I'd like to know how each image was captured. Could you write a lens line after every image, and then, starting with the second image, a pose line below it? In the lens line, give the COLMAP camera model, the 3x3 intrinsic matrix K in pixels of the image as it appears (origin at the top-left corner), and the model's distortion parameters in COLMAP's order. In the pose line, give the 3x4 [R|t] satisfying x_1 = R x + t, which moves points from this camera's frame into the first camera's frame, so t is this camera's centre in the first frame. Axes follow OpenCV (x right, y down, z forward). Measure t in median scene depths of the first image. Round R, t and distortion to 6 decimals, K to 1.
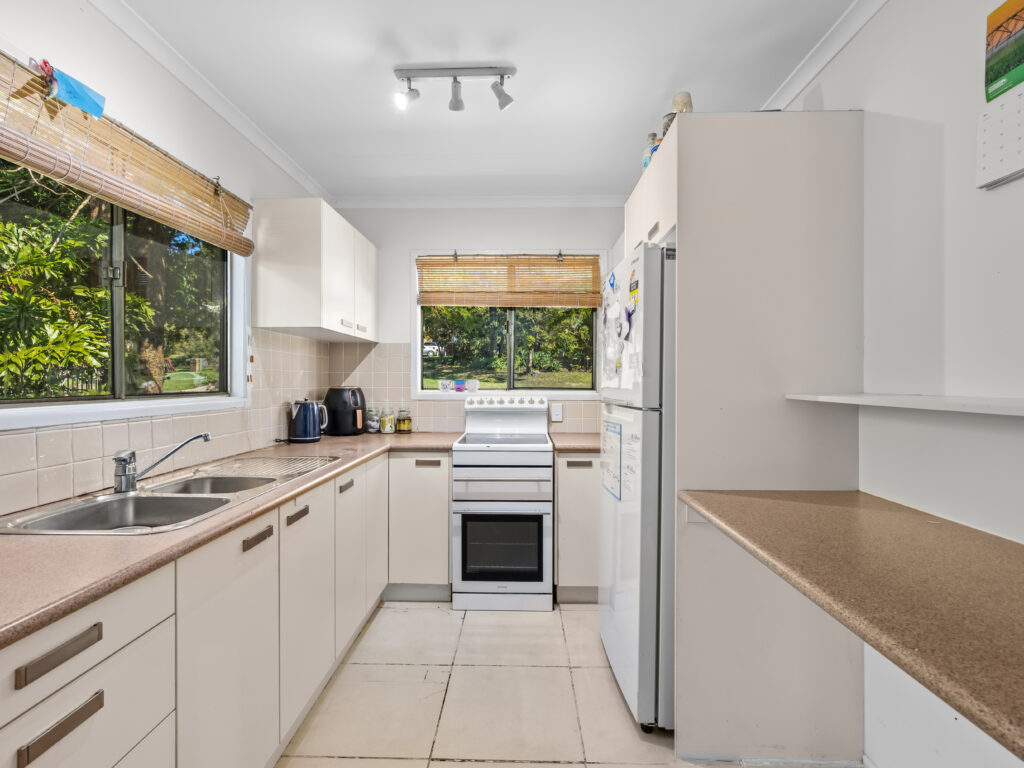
lens RADIAL K [[469.5, 0, 512.0], [0, 469.5, 384.0], [0, 0, 1]] dist [-0.014941, 0.000110]
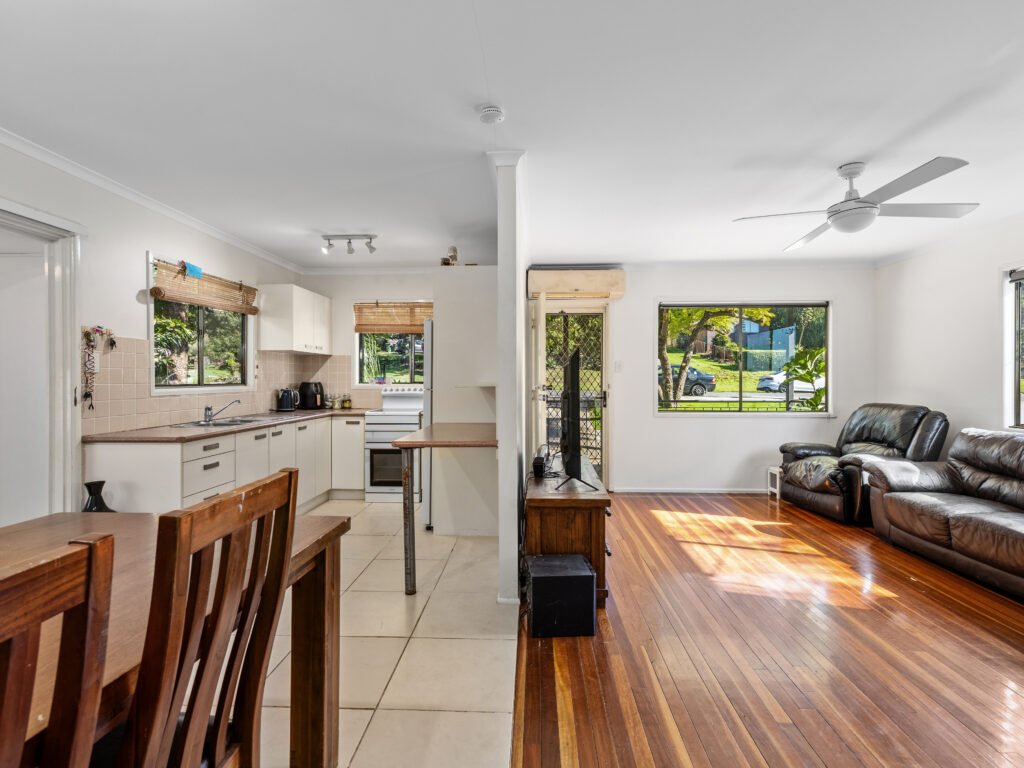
lens RADIAL K [[469.5, 0, 512.0], [0, 469.5, 384.0], [0, 0, 1]] dist [-0.014941, 0.000110]
pose [[0.999995, 0.000252, -0.003214, 0.453594], [-0.000236, 0.999988, 0.004916, 0.008057], [0.003215, -0.004916, 0.999983, -0.839103]]
